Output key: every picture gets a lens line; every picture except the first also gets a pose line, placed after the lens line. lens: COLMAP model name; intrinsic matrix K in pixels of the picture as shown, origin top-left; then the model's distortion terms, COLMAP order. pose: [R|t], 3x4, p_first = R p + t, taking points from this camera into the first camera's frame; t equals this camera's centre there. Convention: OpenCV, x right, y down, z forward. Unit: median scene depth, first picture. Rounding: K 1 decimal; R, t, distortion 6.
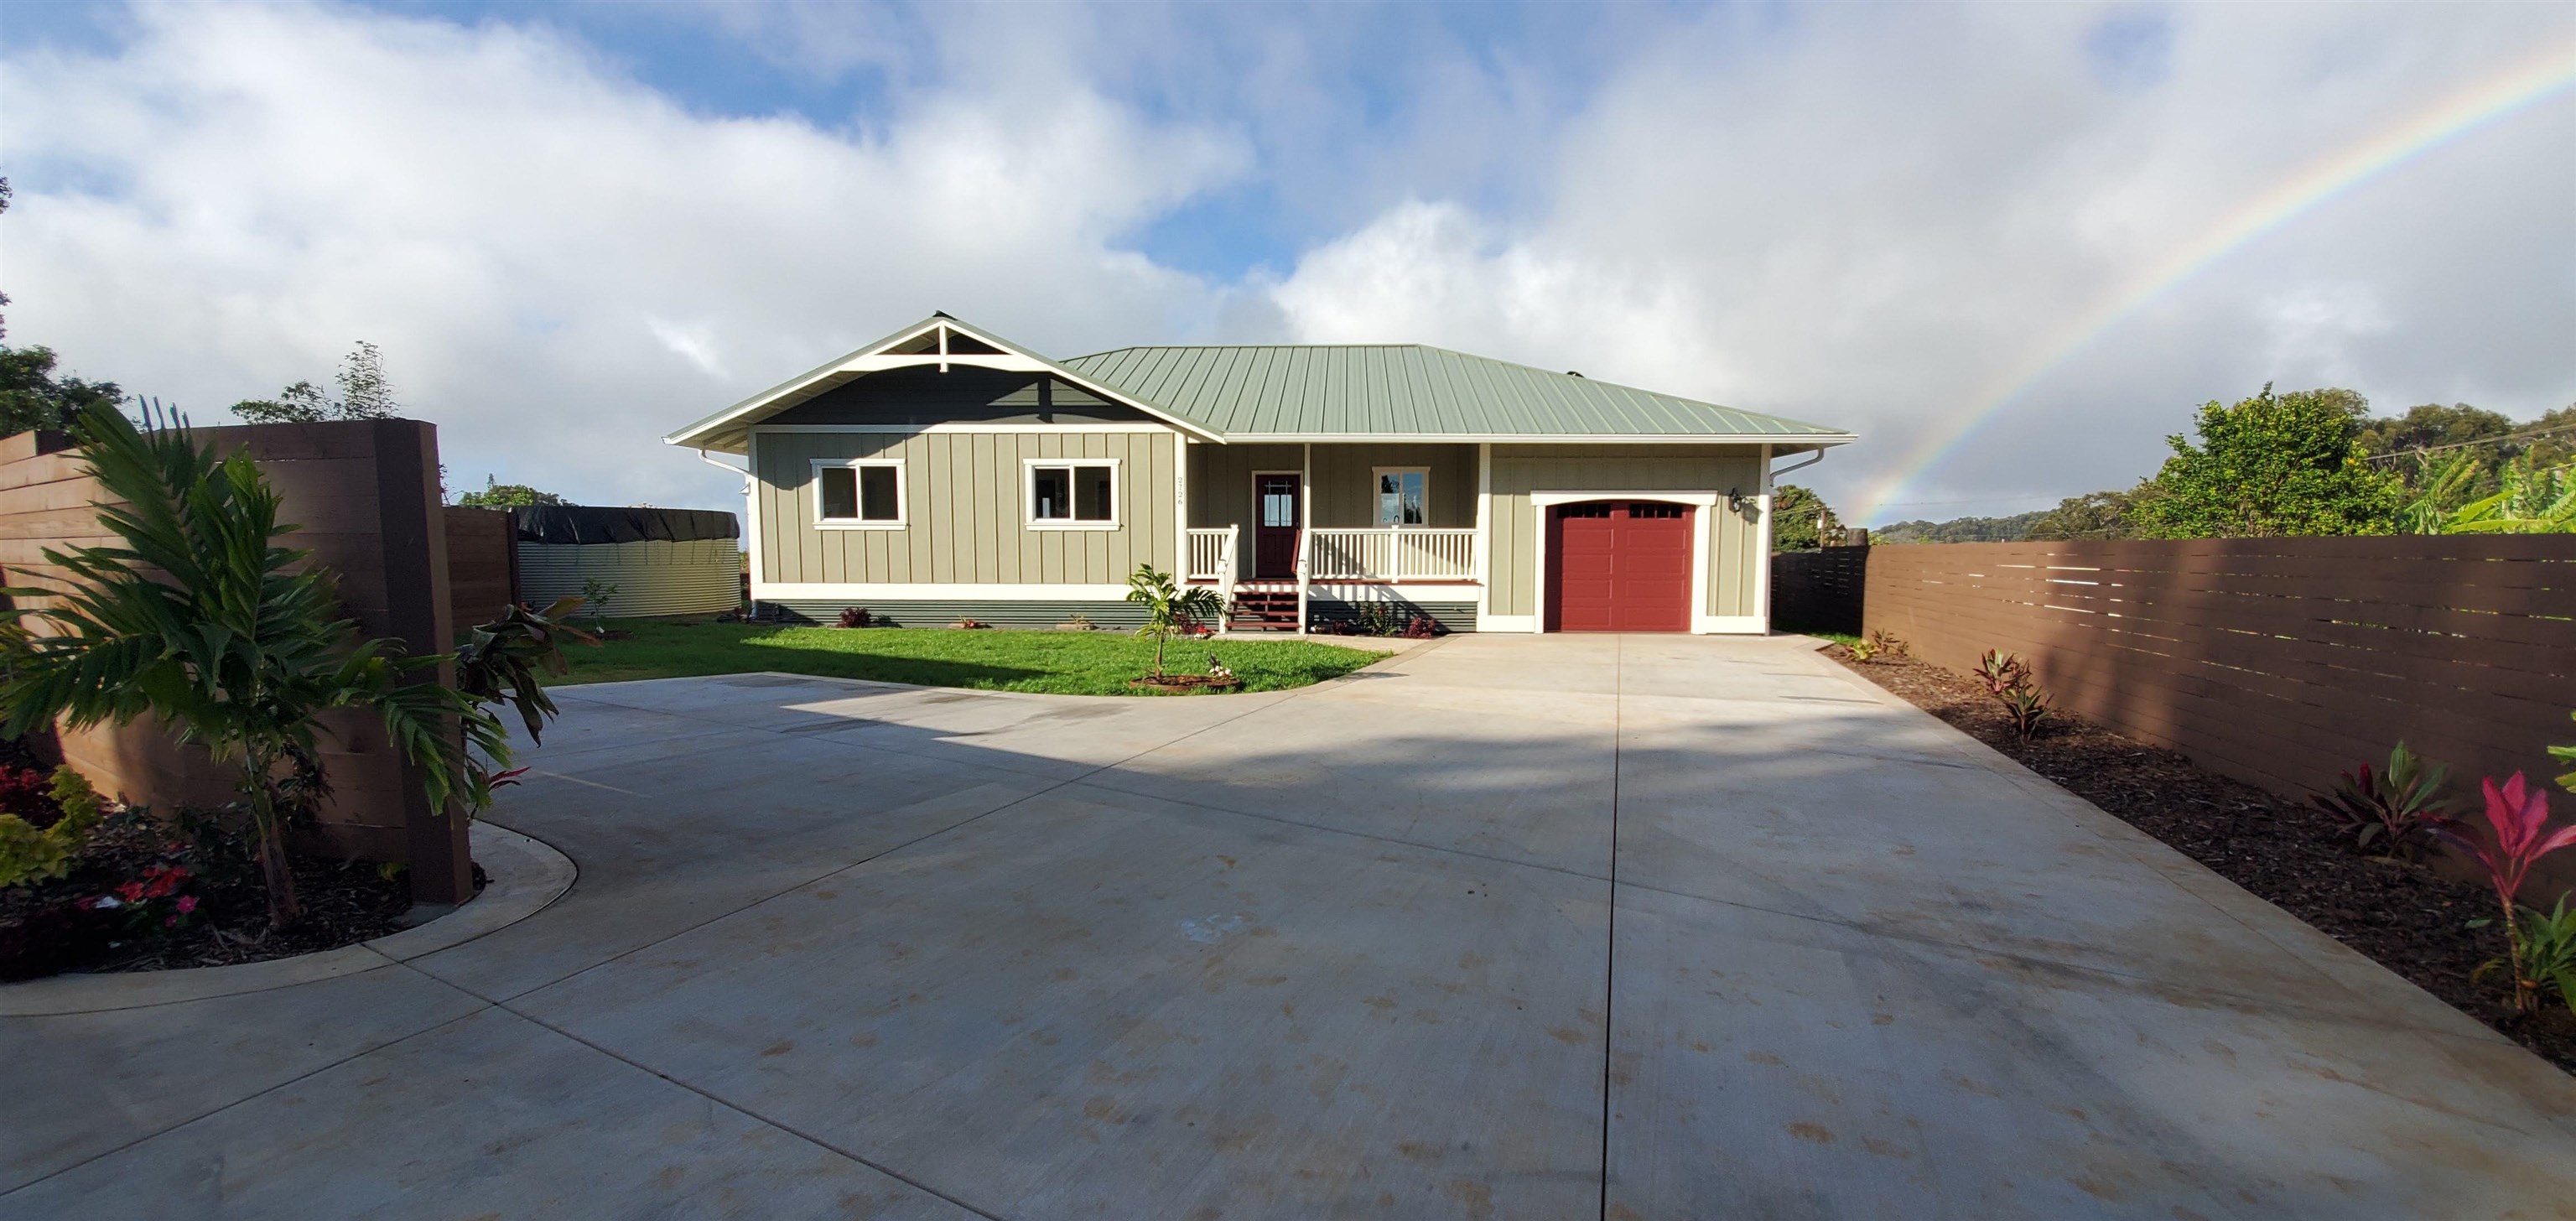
lens RADIAL K [[1021.9, 0, 1306.2], [0, 1021.9, 637.8], [0, 0, 1]] dist [0.011133, -0.017854]
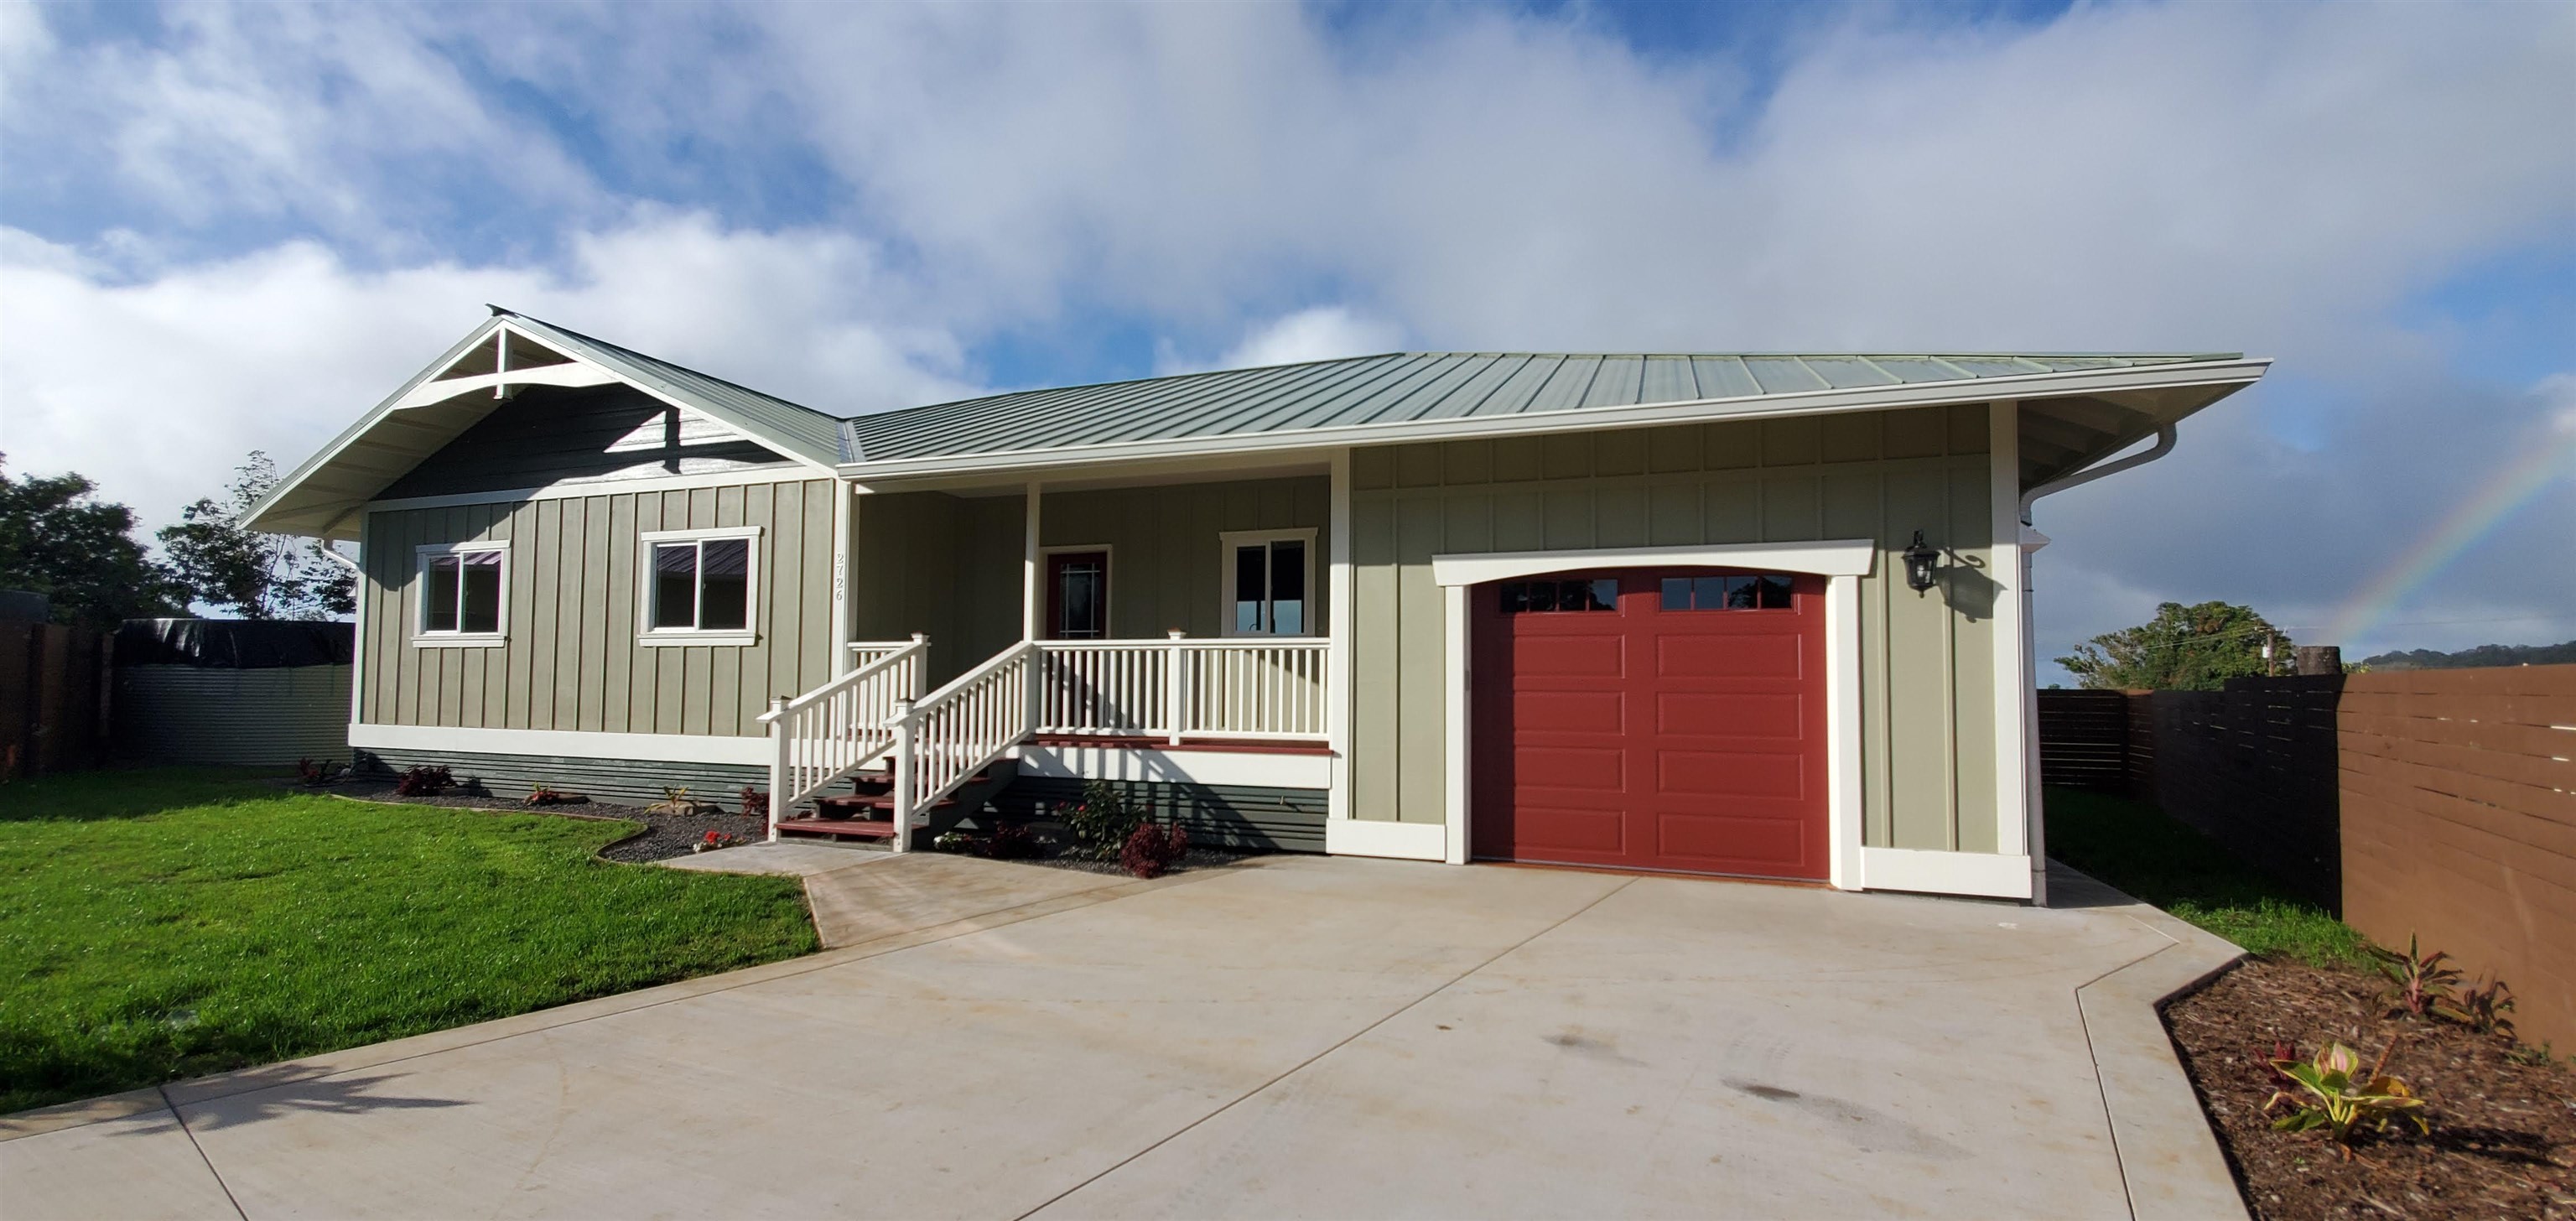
lens RADIAL K [[1021.9, 0, 1306.2], [0, 1021.9, 637.8], [0, 0, 1]] dist [0.011133, -0.017854]
pose [[0.956104, -0.008011, -0.292919, 0.295958], [-0.029981, 0.991706, -0.124983, -0.045248], [0.291491, 0.128279, 0.947933, 0.535249]]
